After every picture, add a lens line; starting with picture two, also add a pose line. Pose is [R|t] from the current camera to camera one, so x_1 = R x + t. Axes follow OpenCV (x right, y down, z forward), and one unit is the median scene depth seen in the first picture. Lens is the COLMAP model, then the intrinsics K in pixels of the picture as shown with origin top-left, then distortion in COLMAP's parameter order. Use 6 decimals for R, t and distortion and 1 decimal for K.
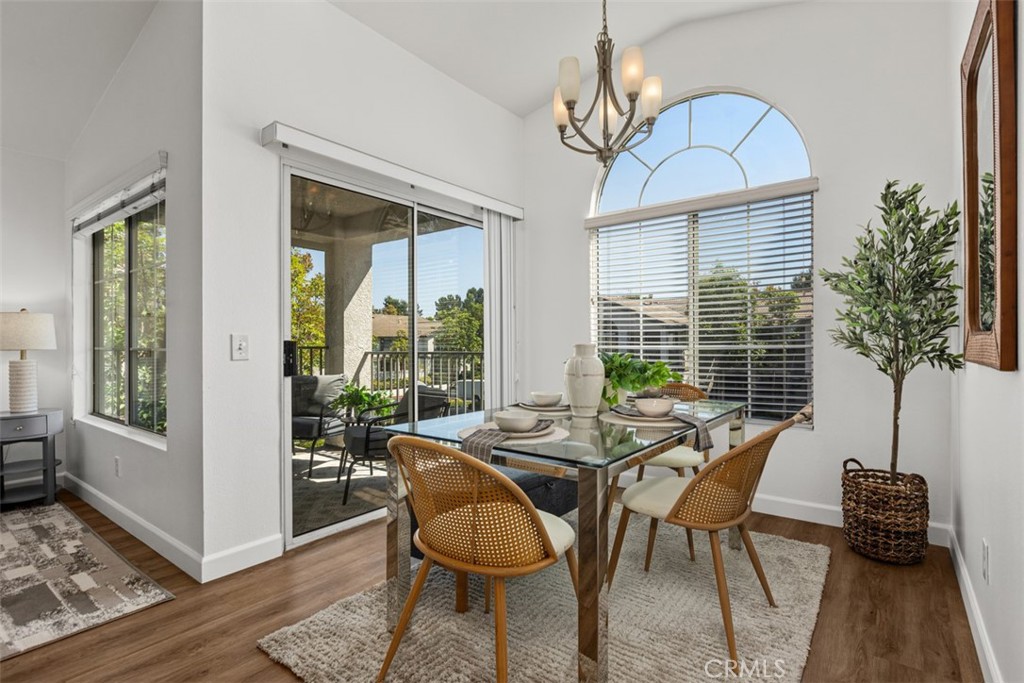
lens RADIAL K [[501.2, 0, 512.4], [0, 501.2, 339.9], [0, 0, 1]] dist [0.000831, 0.000156]
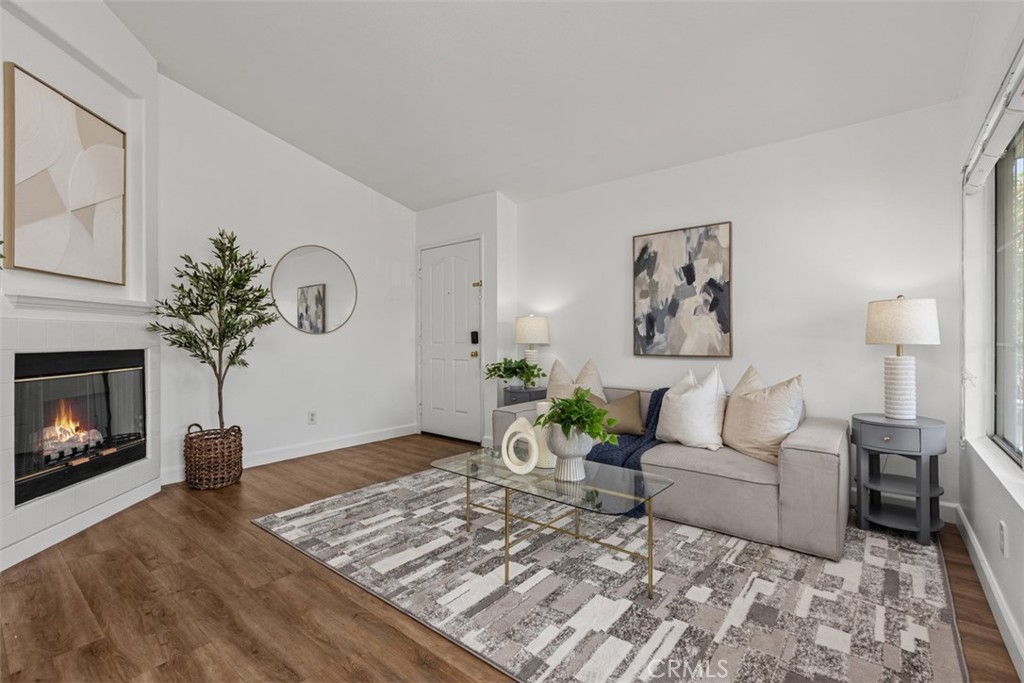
lens RADIAL K [[457.8, 0, 511.6], [0, 457.8, 341.2], [0, 0, 1]] dist [0.000727, -0.001238]
pose [[-0.023089, 0.009904, -0.999684, -0.234230], [0.006224, 0.999933, 0.009763, 0.003405], [0.999714, -0.005996, -0.023149, 0.441617]]
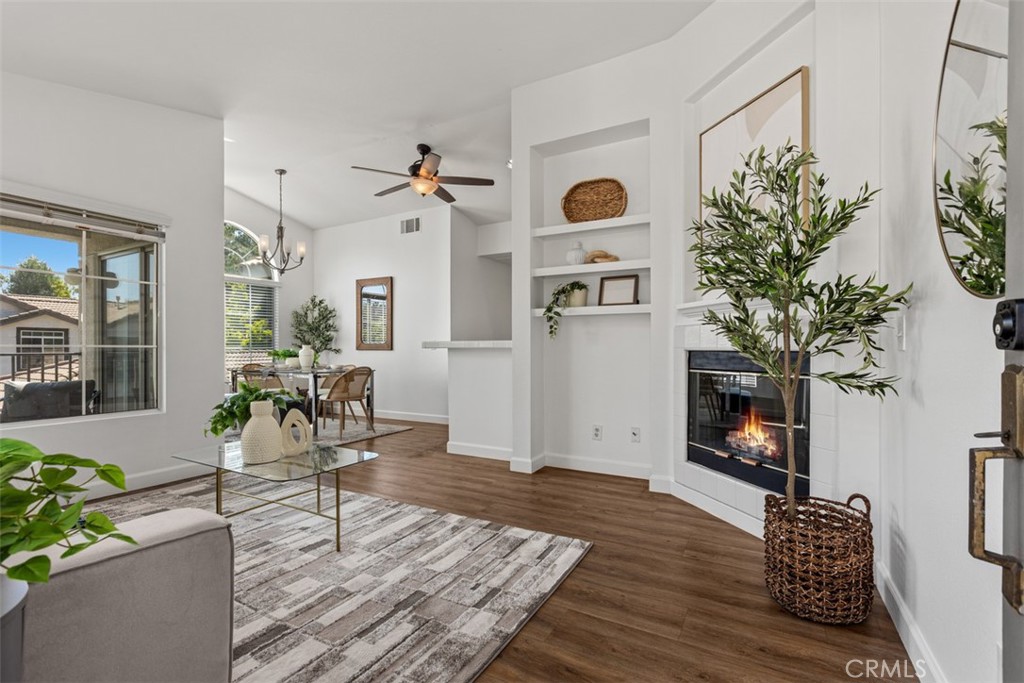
lens RADIAL K [[457.8, 0, 516.8], [0, 457.8, 347.9], [0, 0, 1]] dist [0.000727, -0.001238]
pose [[-0.159441, 0.004086, 0.987199, -1.828028], [0.000332, 0.999992, -0.004085, 0.023194], [-0.987207, -0.000324, -0.159441, 0.175467]]
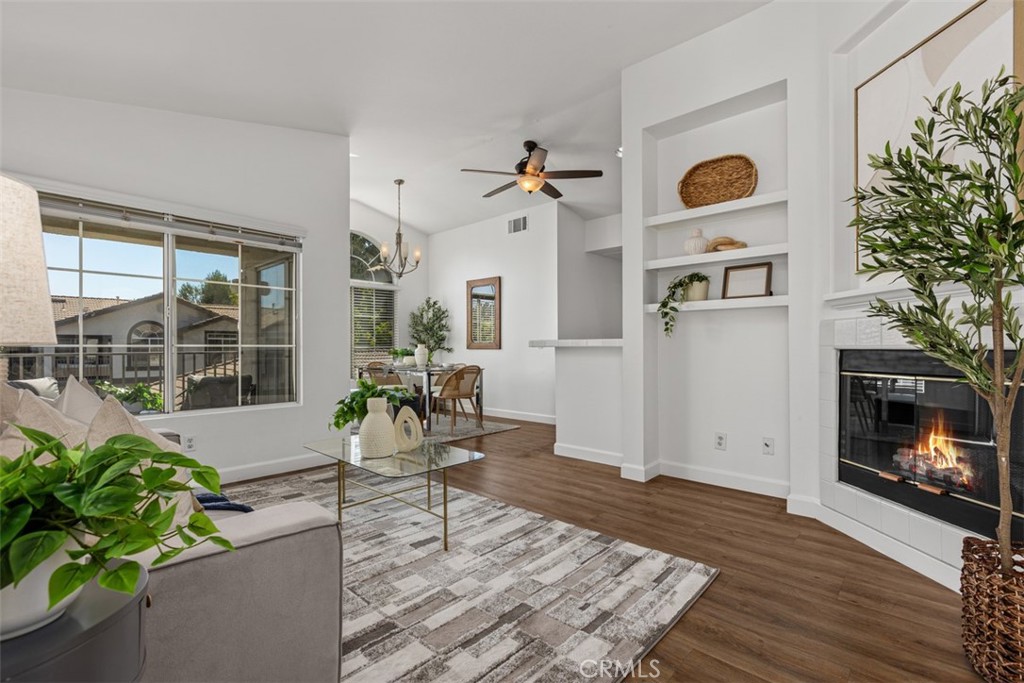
lens RADIAL K [[457.8, 0, 517.1], [0, 457.8, 346.9], [0, 0, 1]] dist [0.000727, -0.001238]
pose [[0.072321, 0.004309, 0.997372, -1.778808], [0.001205, 0.999990, -0.004408, 0.023712], [-0.997381, 0.001521, 0.072315, 0.173519]]
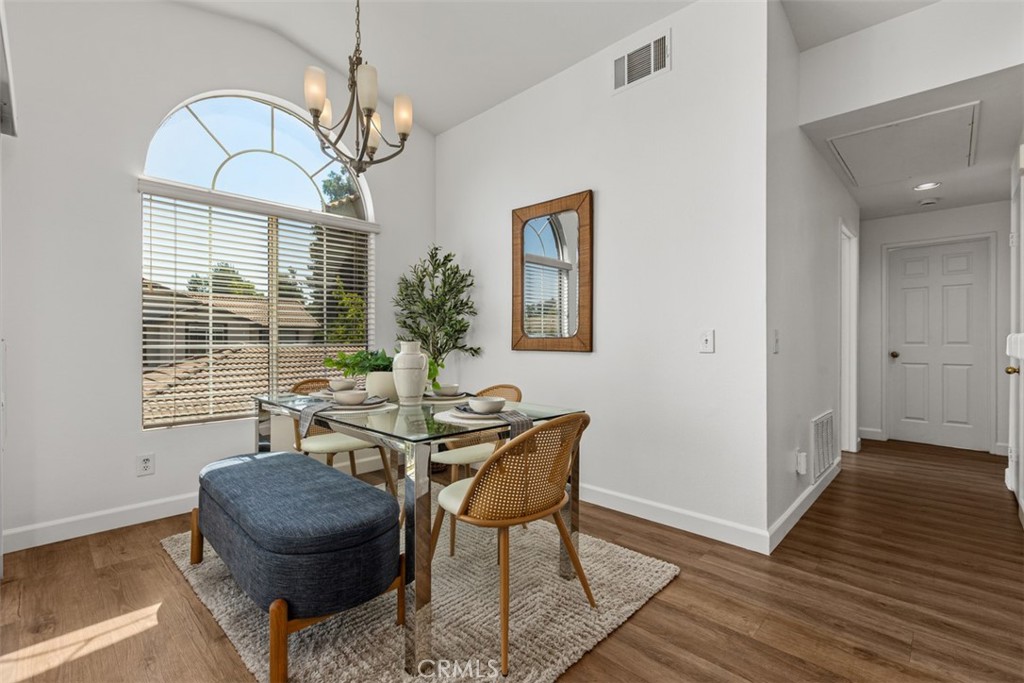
lens RADIAL K [[457.8, 0, 511.0], [0, 457.8, 349.1], [0, 0, 1]] dist [0.000727, -0.001238]
pose [[0.112151, -0.012191, 0.993616, -0.618970], [-0.006190, 0.999897, 0.012967, 0.006611], [-0.993672, -0.007604, 0.112064, 0.467126]]
